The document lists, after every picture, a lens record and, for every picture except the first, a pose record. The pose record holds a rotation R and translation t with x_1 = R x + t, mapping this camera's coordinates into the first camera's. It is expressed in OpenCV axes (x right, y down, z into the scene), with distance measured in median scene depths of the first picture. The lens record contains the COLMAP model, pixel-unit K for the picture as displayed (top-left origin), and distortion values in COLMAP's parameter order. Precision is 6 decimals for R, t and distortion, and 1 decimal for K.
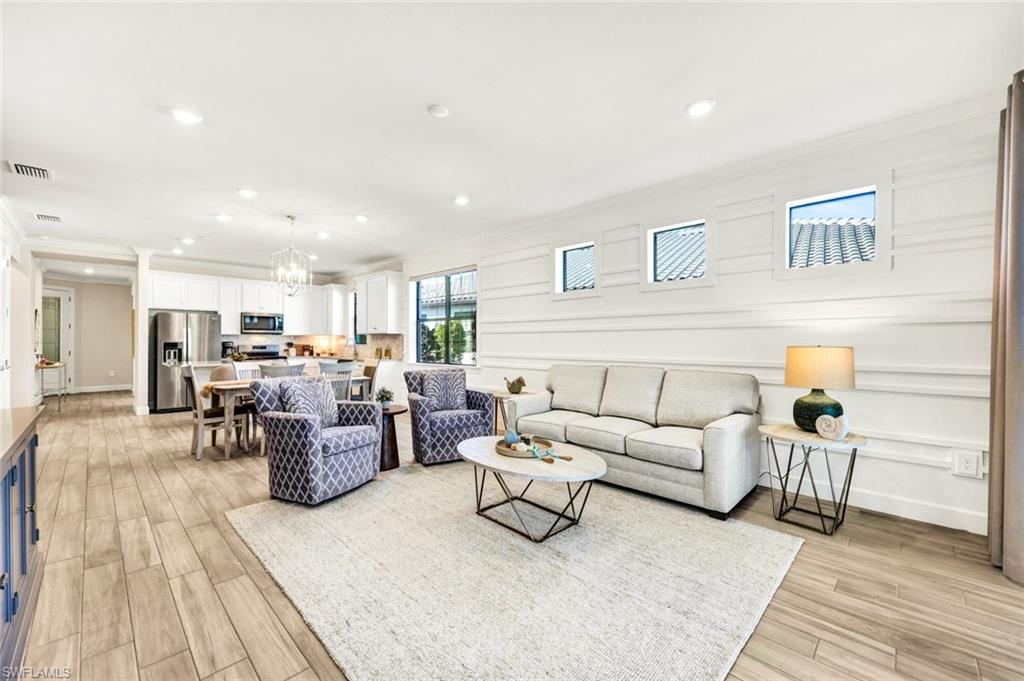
lens RADIAL K [[410.9, 0, 512.1], [0, 410.9, 341.1], [0, 0, 1]] dist [-0.002095, 0.000185]
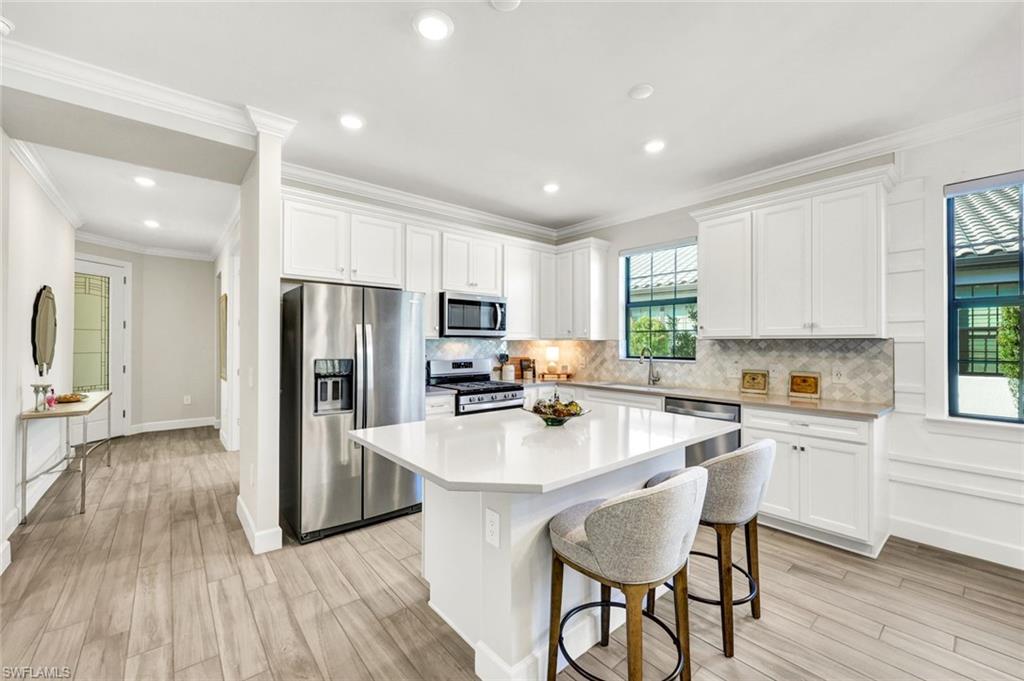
lens RADIAL K [[410.9, 0, 509.3], [0, 410.9, 342.7], [0, 0, 1]] dist [-0.002095, 0.000185]
pose [[0.994995, 0.002075, -0.099906, -0.572294], [-0.002046, 0.999998, 0.000389, -0.013588], [0.099907, -0.000183, 0.994997, 0.574641]]
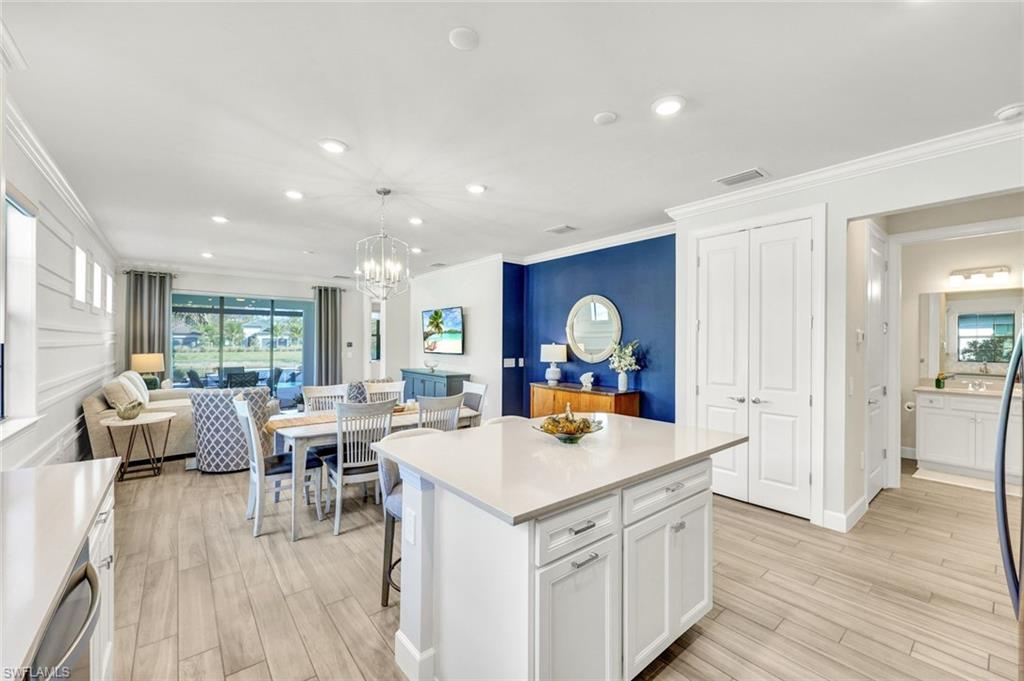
lens RADIAL K [[410.9, 0, 511.0], [0, 410.9, 340.9], [0, 0, 1]] dist [-0.002095, 0.000185]
pose [[-0.993217, -0.005175, 0.116161, -0.562274], [-0.005346, 0.999985, -0.001160, -0.024363], [-0.116153, -0.001773, -0.993230, 1.124491]]
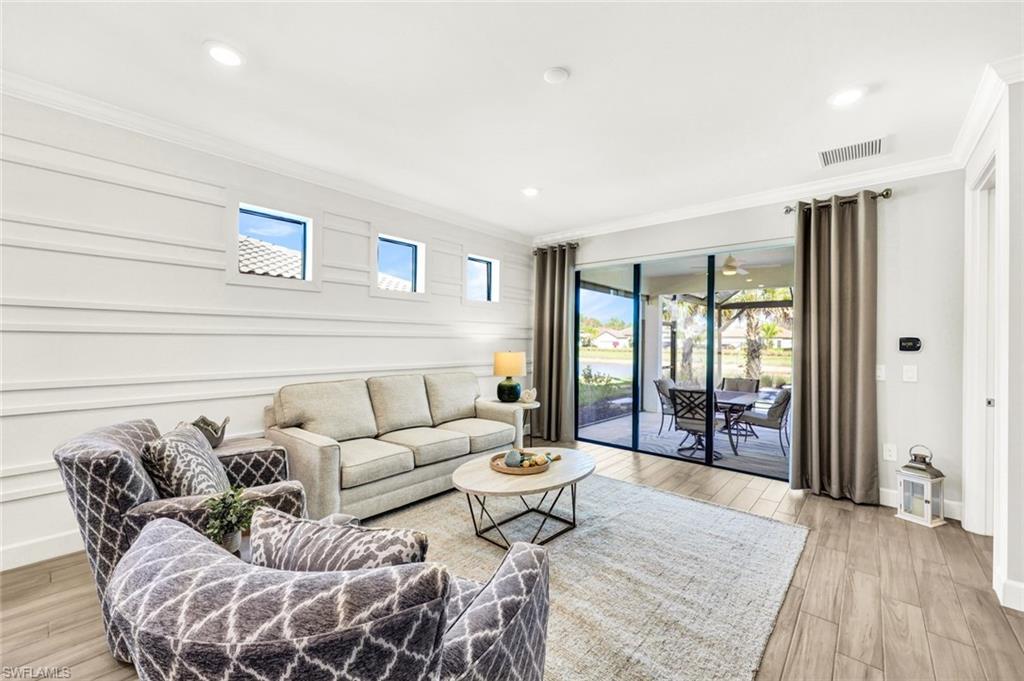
lens RADIAL K [[410.9, 0, 510.0], [0, 410.9, 341.9], [0, 0, 1]] dist [-0.002095, 0.000185]
pose [[-0.049363, -0.001877, 0.998779, -0.352956], [-0.010475, 0.999944, 0.001362, -0.011202], [-0.998726, -0.010395, -0.049380, 0.402499]]
